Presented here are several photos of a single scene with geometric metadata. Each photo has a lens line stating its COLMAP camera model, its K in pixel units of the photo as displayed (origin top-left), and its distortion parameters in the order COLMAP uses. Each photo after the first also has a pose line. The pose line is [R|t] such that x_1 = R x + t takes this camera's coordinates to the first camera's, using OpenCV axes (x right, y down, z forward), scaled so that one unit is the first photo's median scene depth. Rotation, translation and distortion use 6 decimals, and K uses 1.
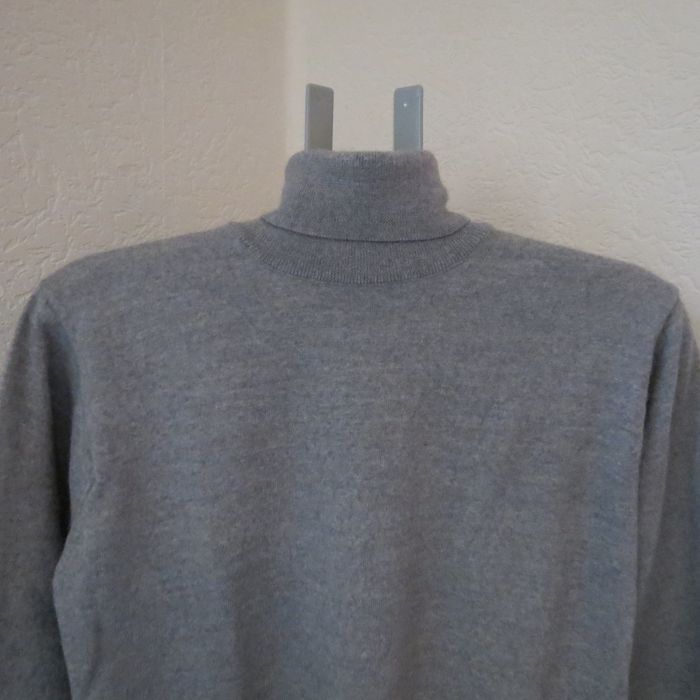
lens RADIAL K [[650.1, 0, 350.2], [0, 650.1, 344.6], [0, 0, 1]] dist [-0.036734, 0.010544]
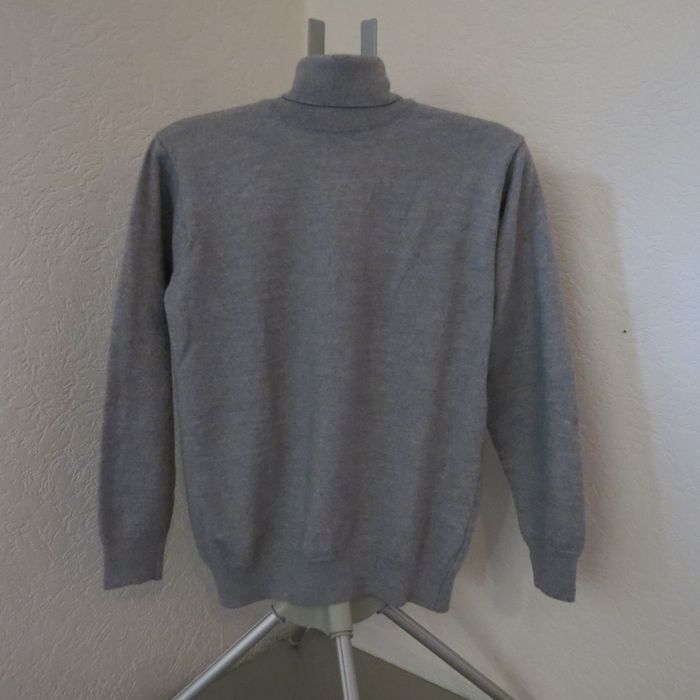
lens RADIAL K [[650.1, 0, 350.2], [0, 650.1, 344.6], [0, 0, 1]] dist [-0.036734, 0.010544]
pose [[0.998604, 0.013832, -0.050977, 0.147484], [-0.011406, 0.998803, 0.047571, 0.391632], [0.051574, -0.046923, 0.997566, -0.765151]]
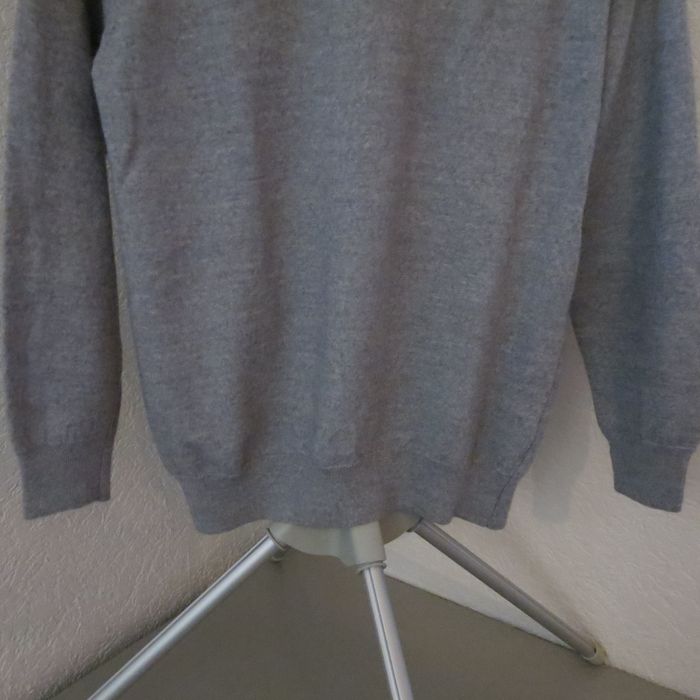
lens RADIAL K [[650.1, 0, 350.2], [0, 650.1, 344.6], [0, 0, 1]] dist [-0.036734, 0.010544]
pose [[0.998733, 0.010266, 0.049275, -0.060656], [-0.020261, 0.978157, 0.206879, 0.573271], [-0.046074, -0.207615, 0.977125, -0.208375]]
